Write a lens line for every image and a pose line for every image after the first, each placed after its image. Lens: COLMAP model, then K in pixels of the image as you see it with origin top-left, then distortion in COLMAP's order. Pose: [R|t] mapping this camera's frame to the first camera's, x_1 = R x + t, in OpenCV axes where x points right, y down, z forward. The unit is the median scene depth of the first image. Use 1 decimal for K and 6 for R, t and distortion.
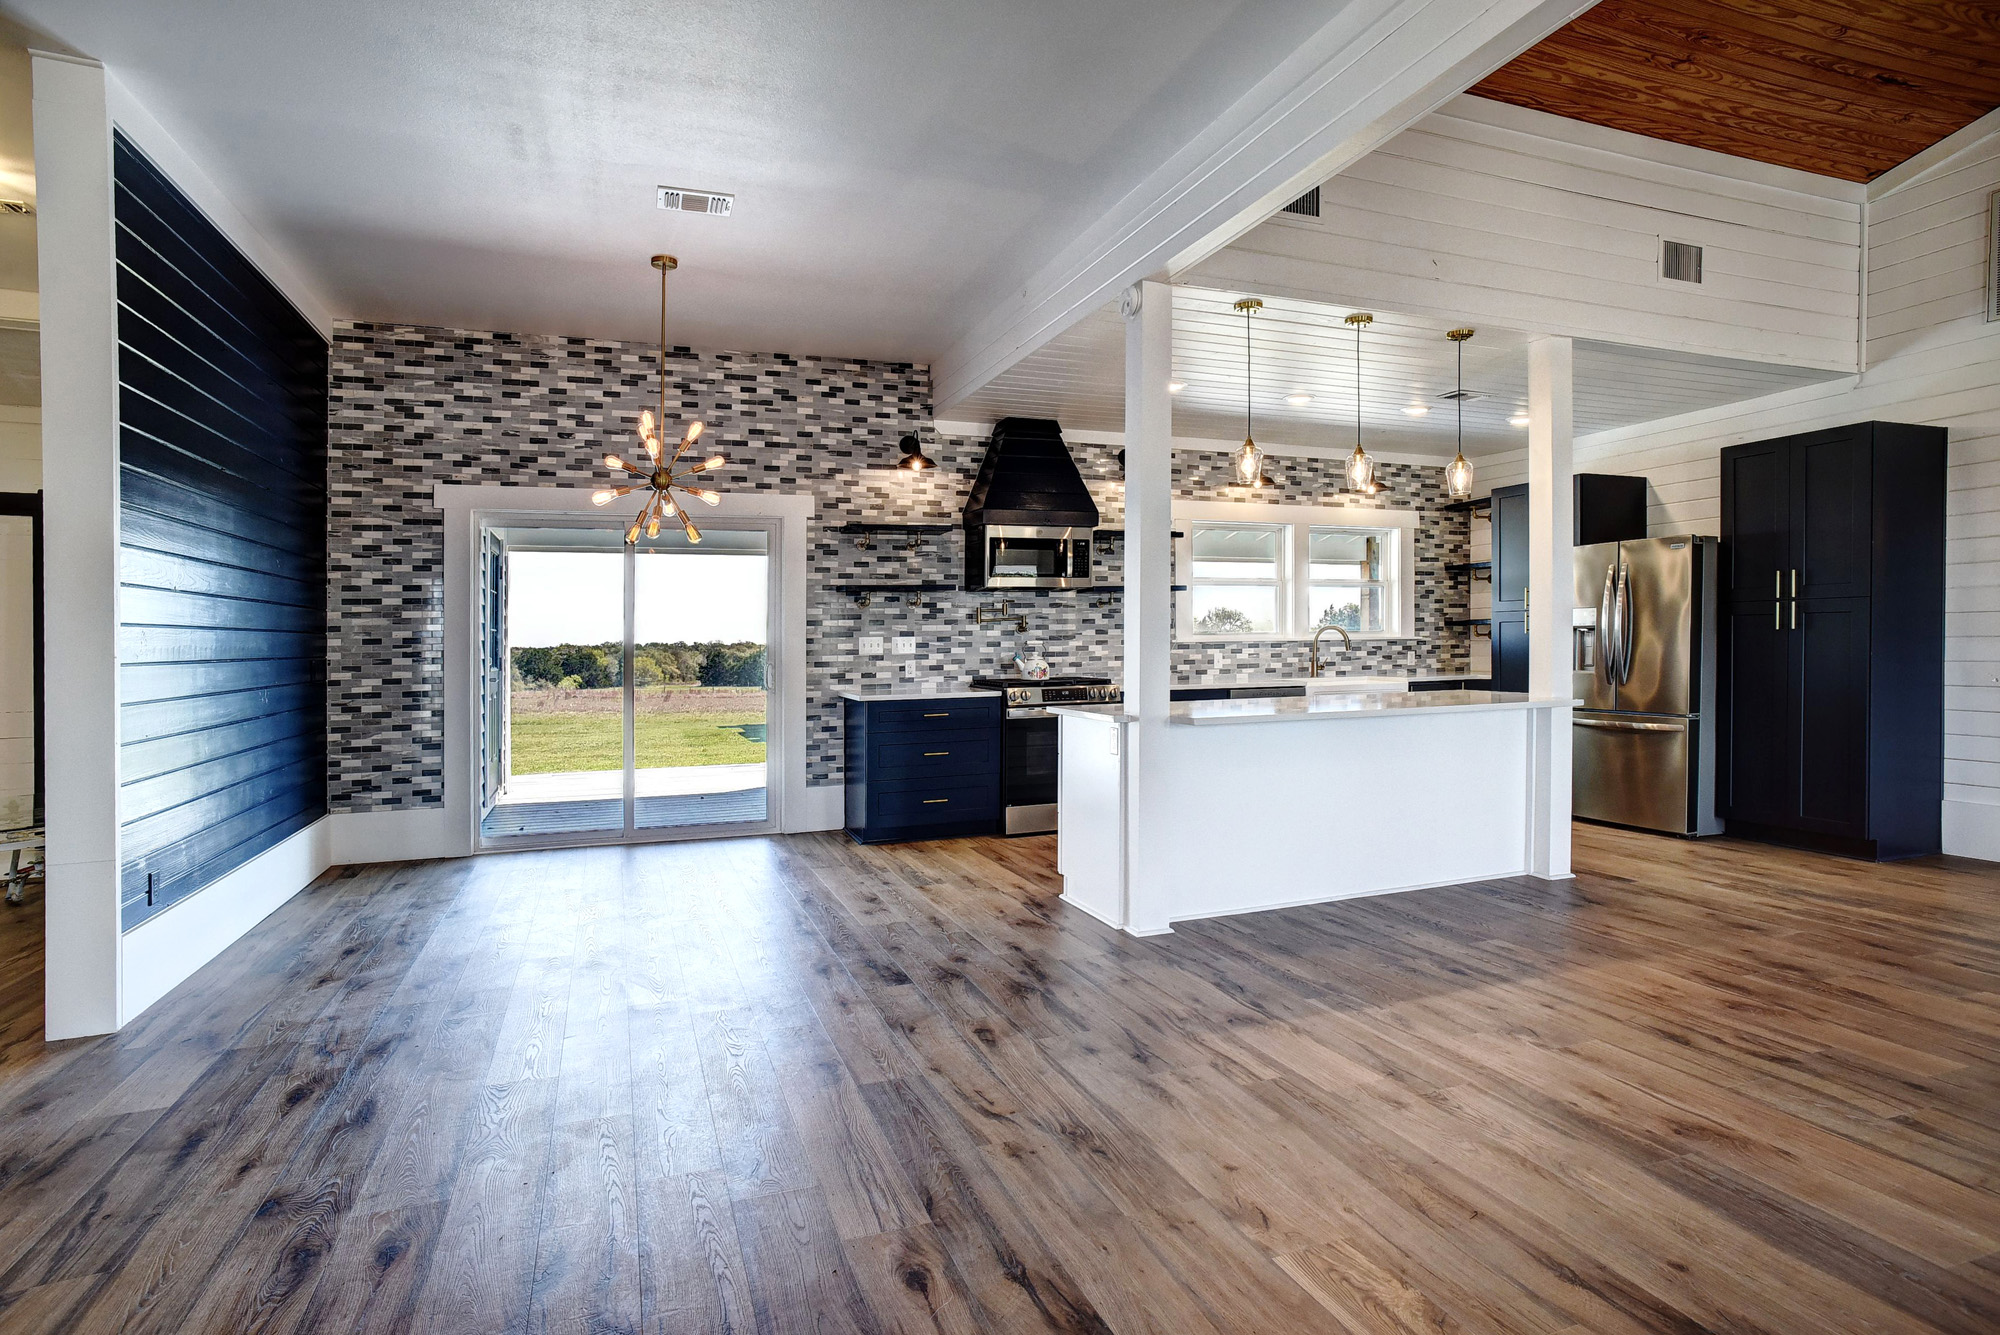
lens RADIAL K [[1021.6, 0, 1017.6], [0, 1021.6, 654.3], [0, 0, 1]] dist [-0.039492, 0.019854]
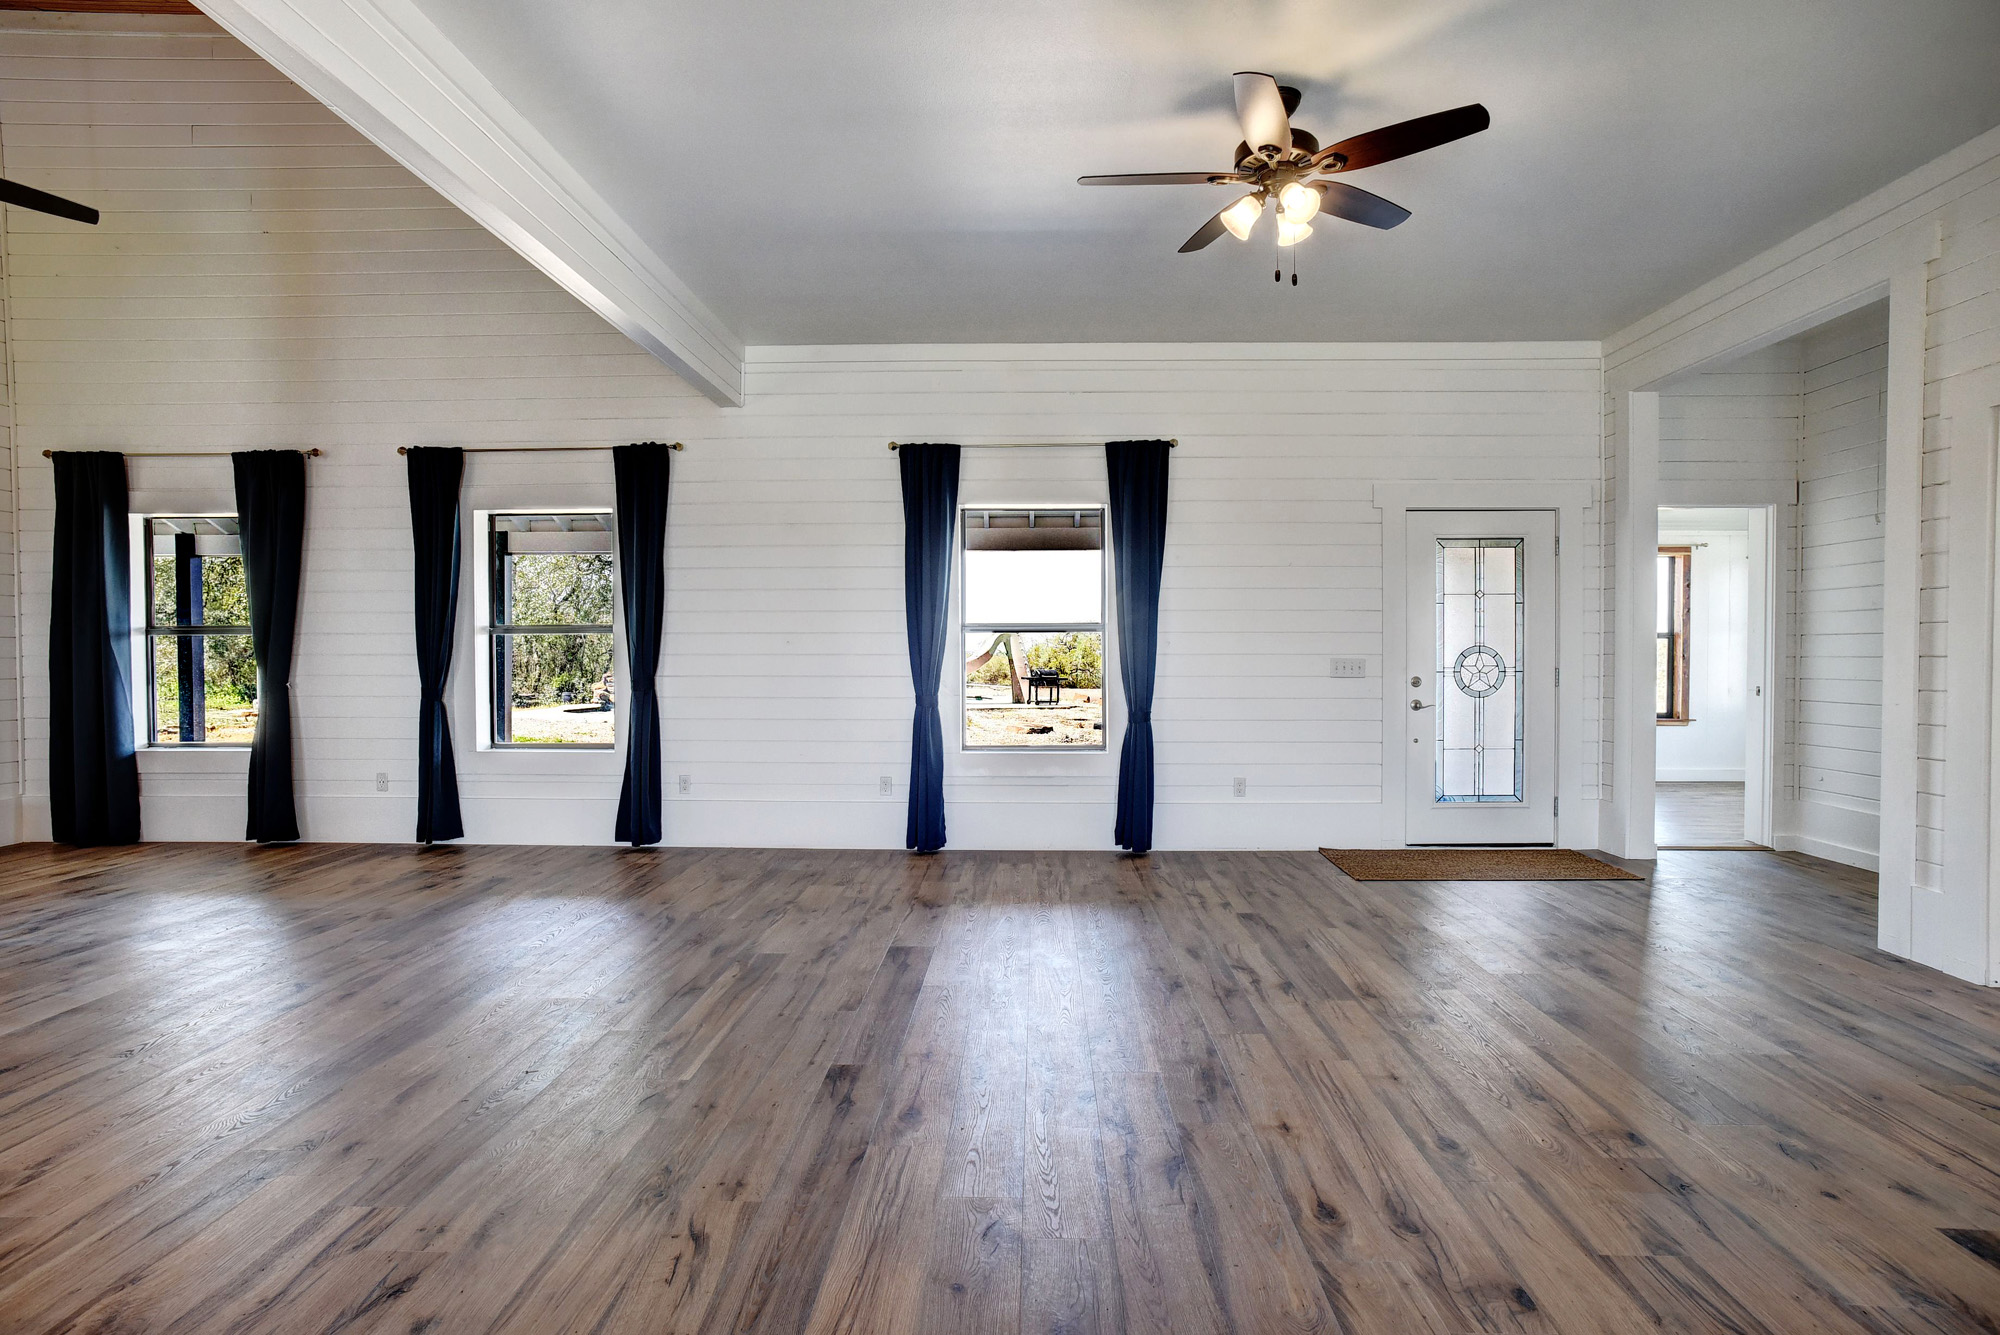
lens RADIAL K [[1021.6, 0, 1013.7], [0, 1021.6, 668.5], [0, 0, 1]] dist [-0.039492, 0.019854]
pose [[-0.921144, 0.012084, 0.389035, -0.238656], [0.021194, 0.999592, 0.019133, -0.004308], [-0.388645, 0.025869, -0.921024, 0.677617]]
